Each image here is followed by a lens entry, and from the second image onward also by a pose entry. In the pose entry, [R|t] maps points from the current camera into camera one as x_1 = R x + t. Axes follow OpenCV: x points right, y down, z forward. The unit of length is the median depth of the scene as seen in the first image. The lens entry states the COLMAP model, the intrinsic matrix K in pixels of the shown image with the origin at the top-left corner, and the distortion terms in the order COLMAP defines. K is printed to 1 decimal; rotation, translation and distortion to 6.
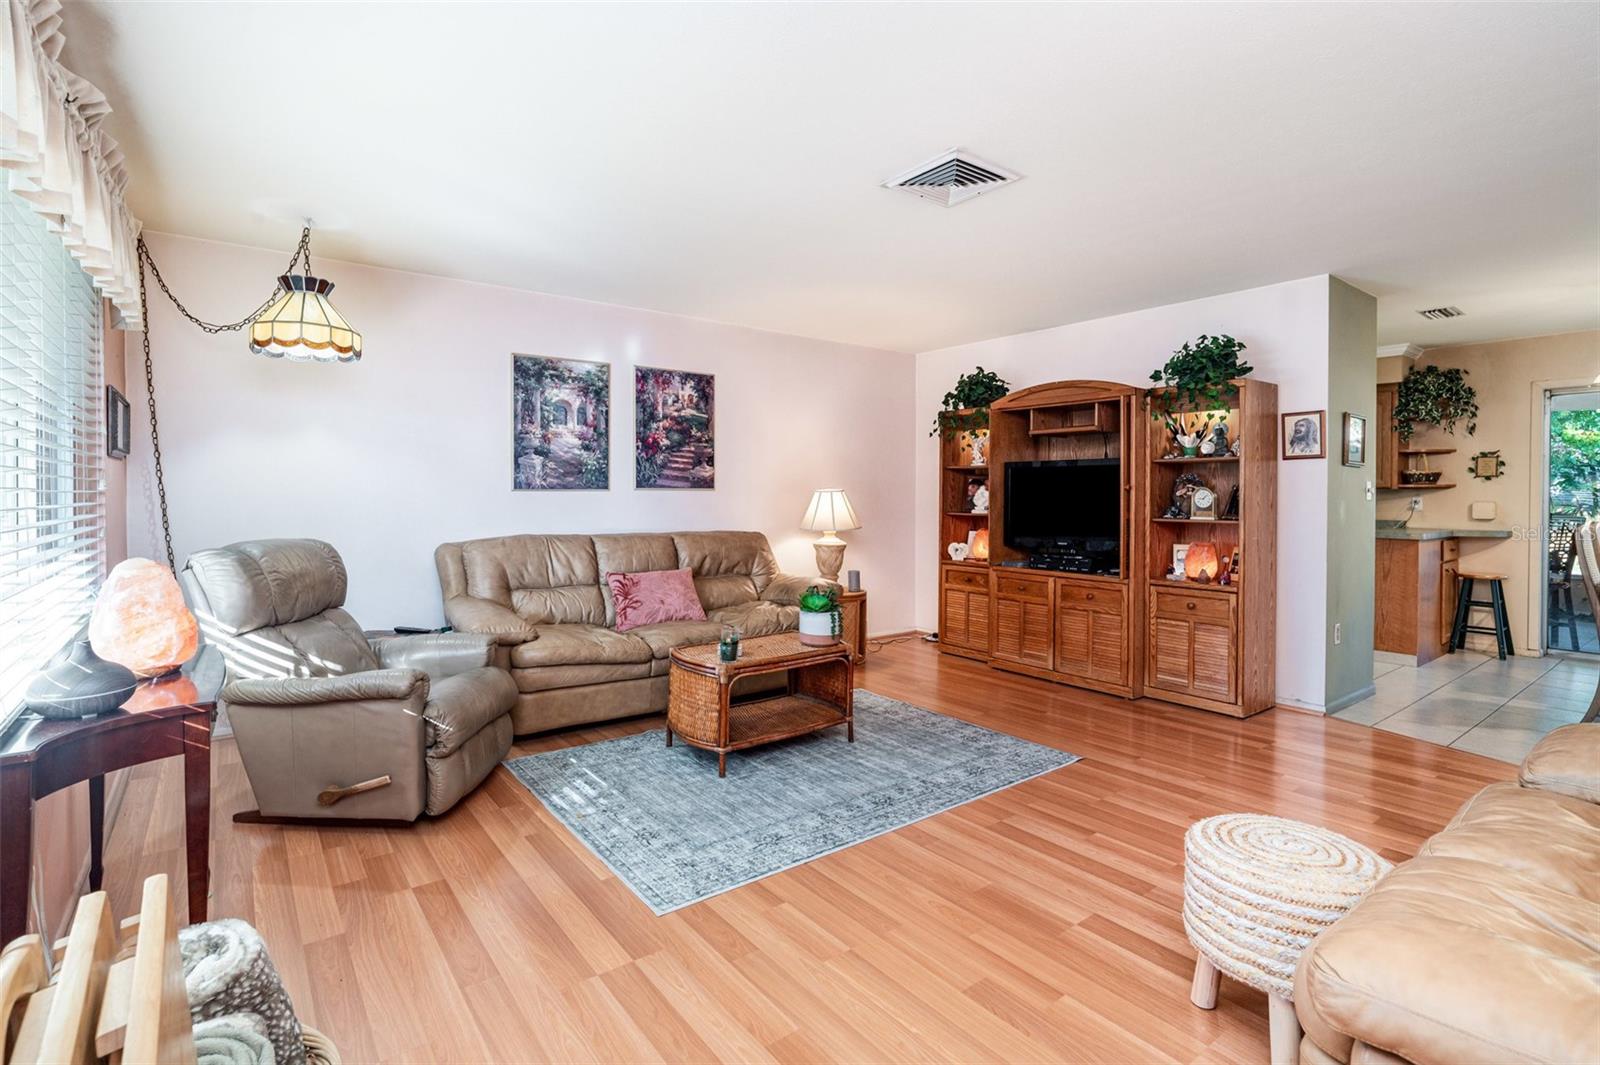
lens RADIAL K [[867.4, 0, 798.2], [0, 867.4, 502.6], [0, 0, 1]] dist [-0.000958, 0.000082]
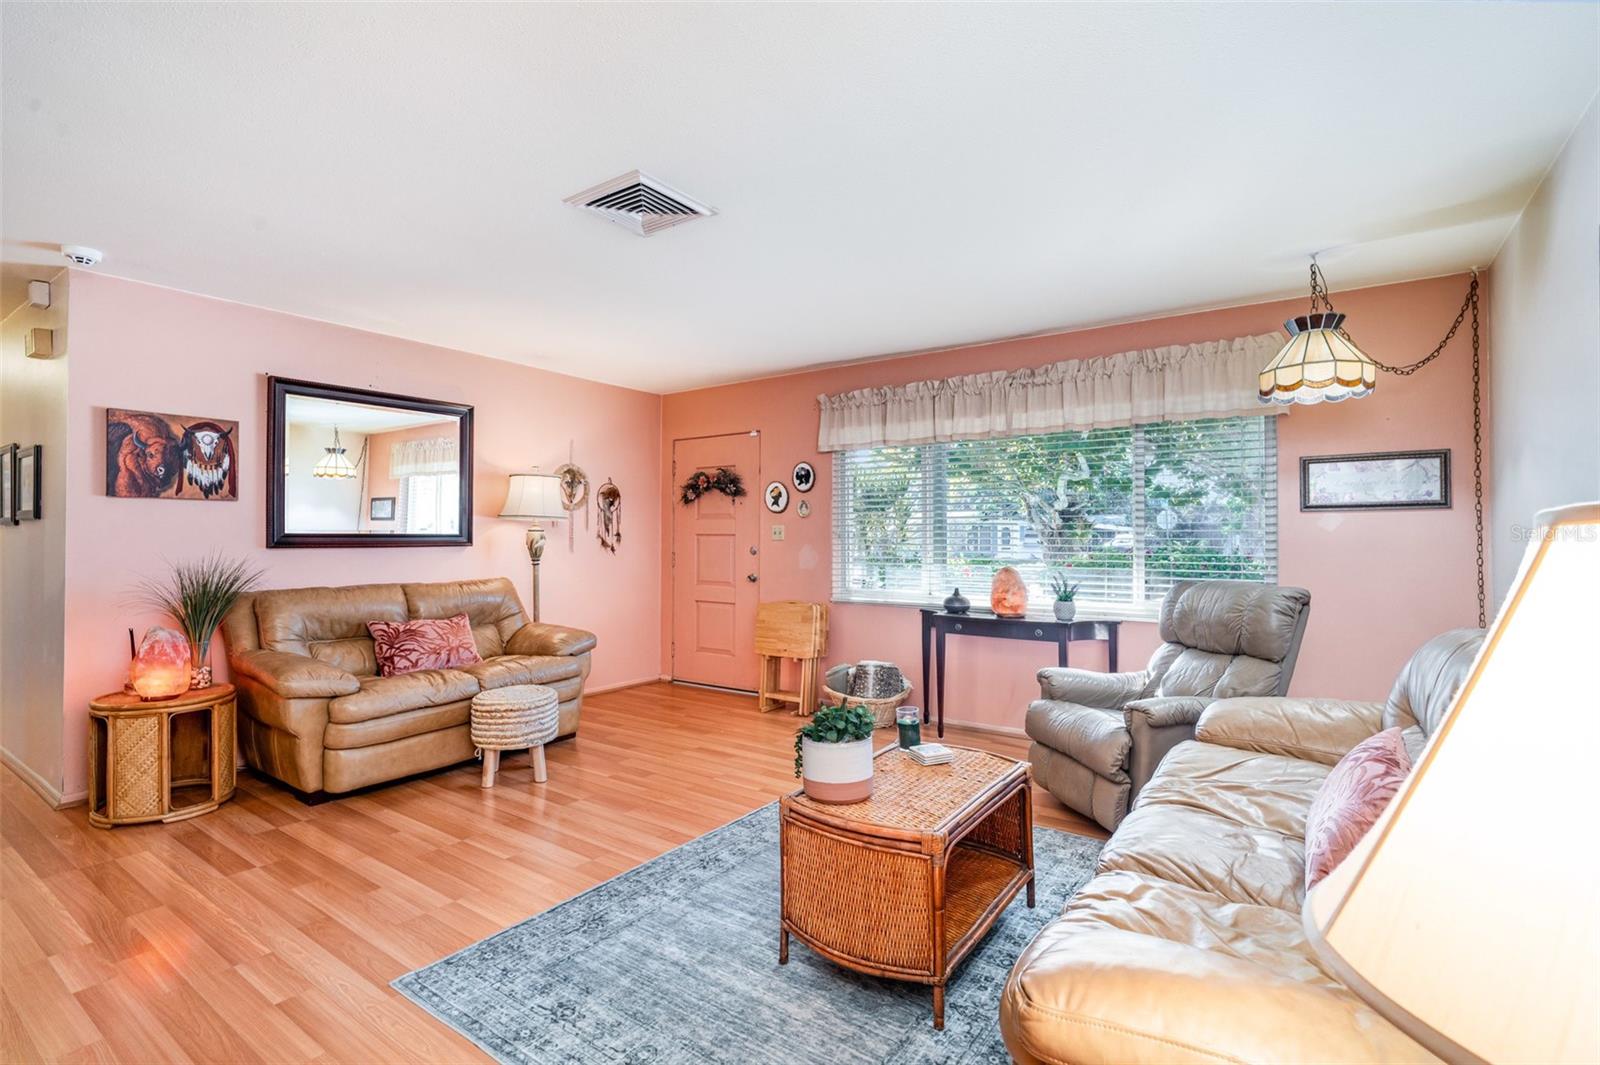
lens RADIAL K [[684.4, 0, 800.0], [0, 684.4, 532.5], [0, 0, 1]] dist [-0.000526, 0.000110]
pose [[-0.953275, -0.006161, -0.302040, 0.153705], [-0.006141, 0.999981, -0.001014, -0.012230], [0.302040, 0.000888, -0.953295, 1.149933]]
